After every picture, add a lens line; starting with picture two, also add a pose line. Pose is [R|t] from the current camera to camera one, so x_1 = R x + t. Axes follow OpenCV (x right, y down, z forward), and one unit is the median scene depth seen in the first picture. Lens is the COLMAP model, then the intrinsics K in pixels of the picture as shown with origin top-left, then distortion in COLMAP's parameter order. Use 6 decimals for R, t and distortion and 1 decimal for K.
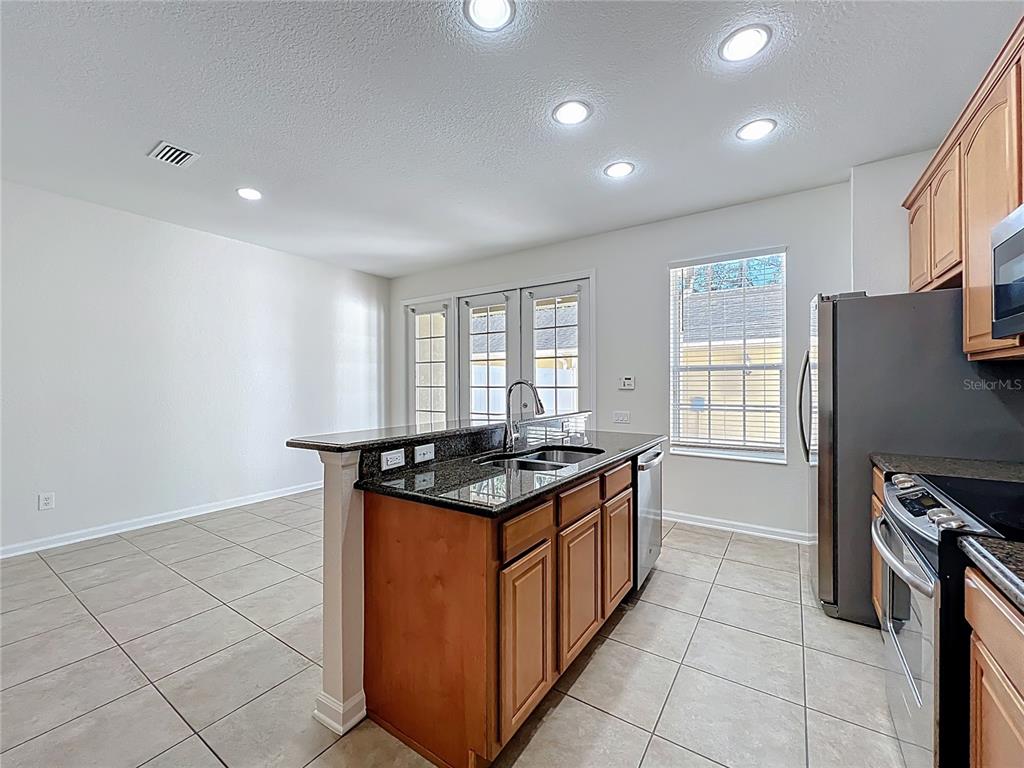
lens RADIAL K [[417.3, 0, 525.5], [0, 417.3, 382.9], [0, 0, 1]] dist [0.000087, -0.000086]
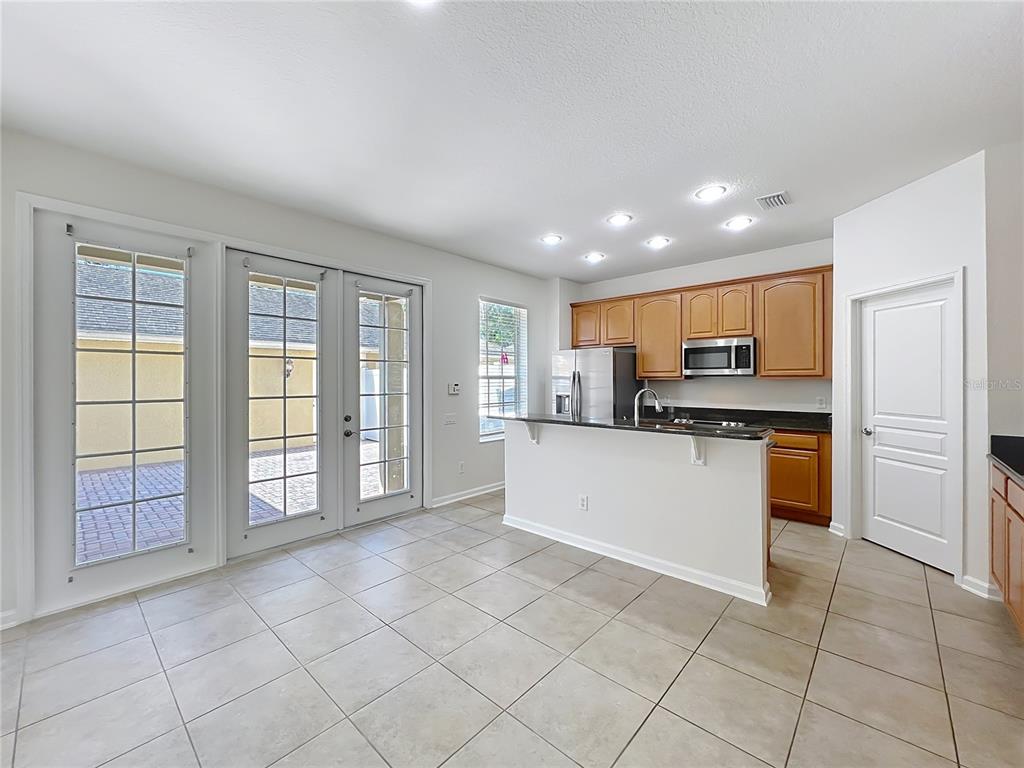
lens RADIAL K [[413.3, 0, 509.7], [0, 413.3, 381.2], [0, 0, 1]] dist [0.001386, 0.000330]
pose [[0.166648, -0.000262, 0.986016, -0.909602], [0.001206, 0.999999, 0.000062, -0.021709], [-0.986016, 0.001179, 0.166649, 0.697752]]
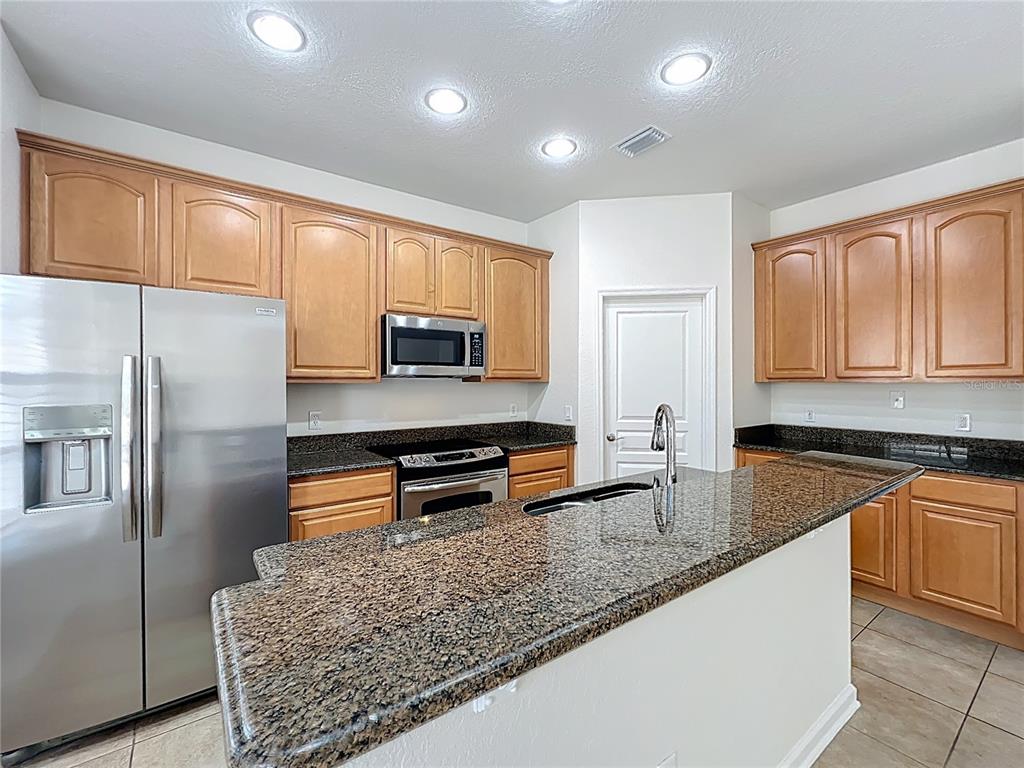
lens RADIAL K [[436.4, 0, 509.1], [0, 436.4, 382.5], [0, 0, 1]] dist [0.000739, 0.000163]
pose [[-0.933888, 0.004215, 0.357541, -0.017426], [0.003468, 0.999990, -0.002729, -0.023591], [-0.357549, -0.001309, -0.933894, 0.999607]]
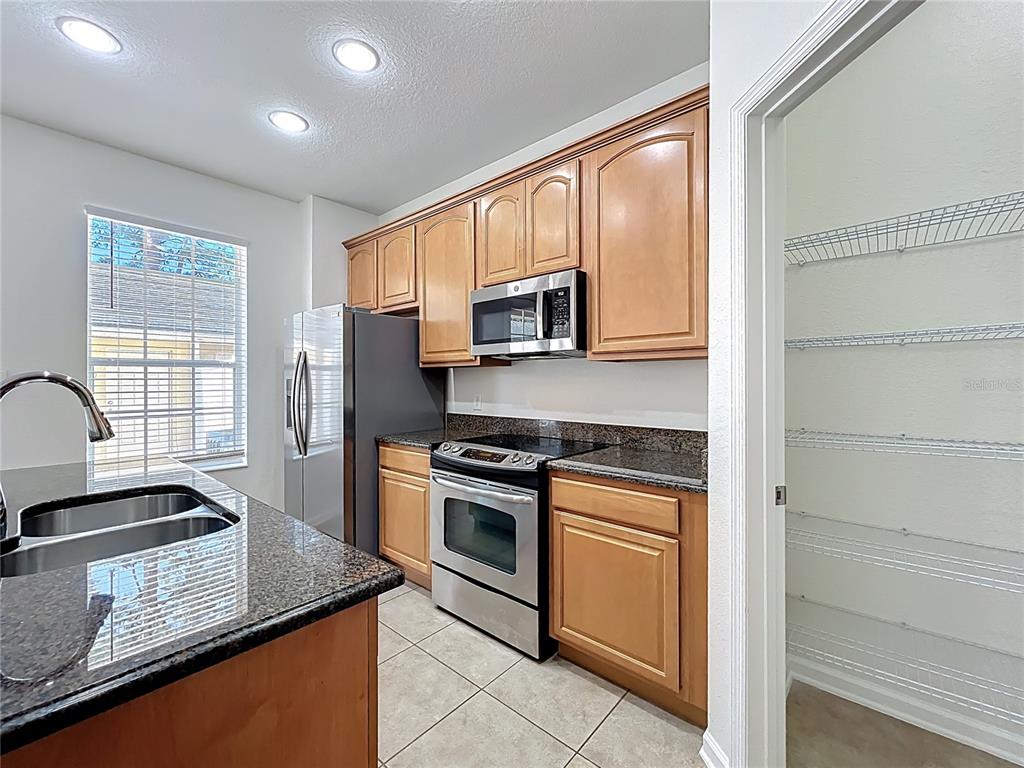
lens RADIAL K [[430.2, 0, 495.3], [0, 430.2, 380.7], [0, 0, 1]] dist [0.001805, 0.000170]
pose [[0.164898, 0.003309, 0.986305, -0.231873], [0.002107, 0.999991, -0.003707, 0.001703], [-0.986308, 0.002690, 0.164889, 0.236160]]
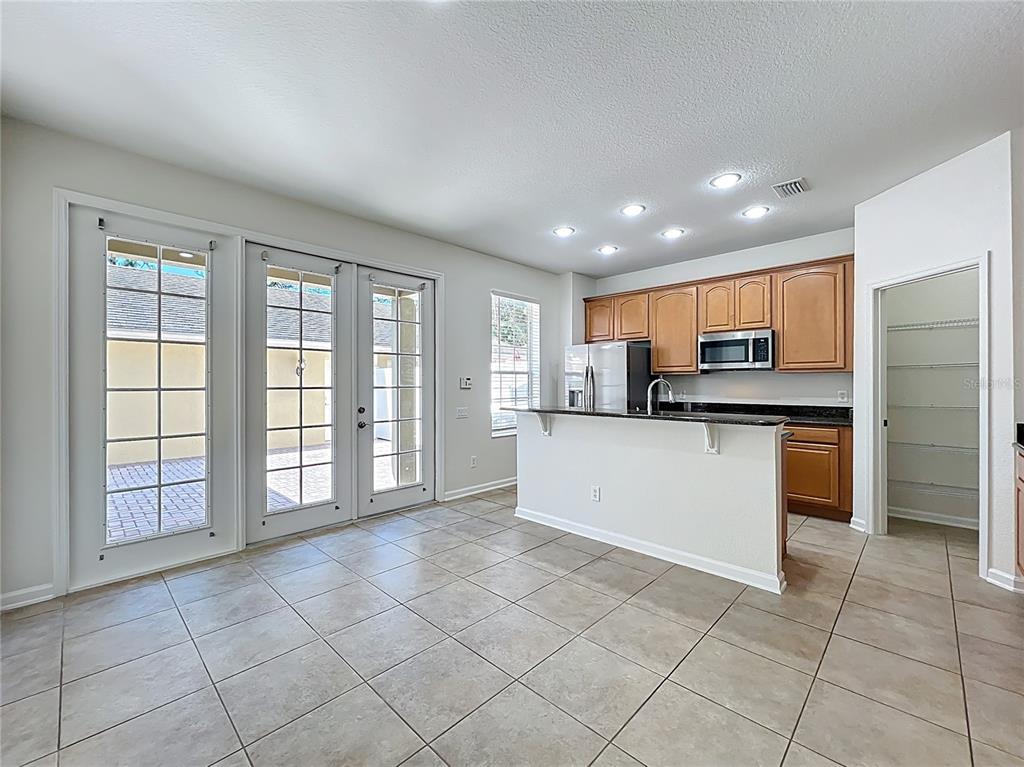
lens RADIAL K [[424.3, 0, 507.9], [0, 424.3, 383.1], [0, 0, 1]] dist [0.001784, 0.000416]
pose [[0.199559, 0.002248, 0.979883, -0.934911], [0.000356, 0.999997, -0.002367, 0.004190], [-0.979886, 0.000821, 0.199558, 0.692984]]
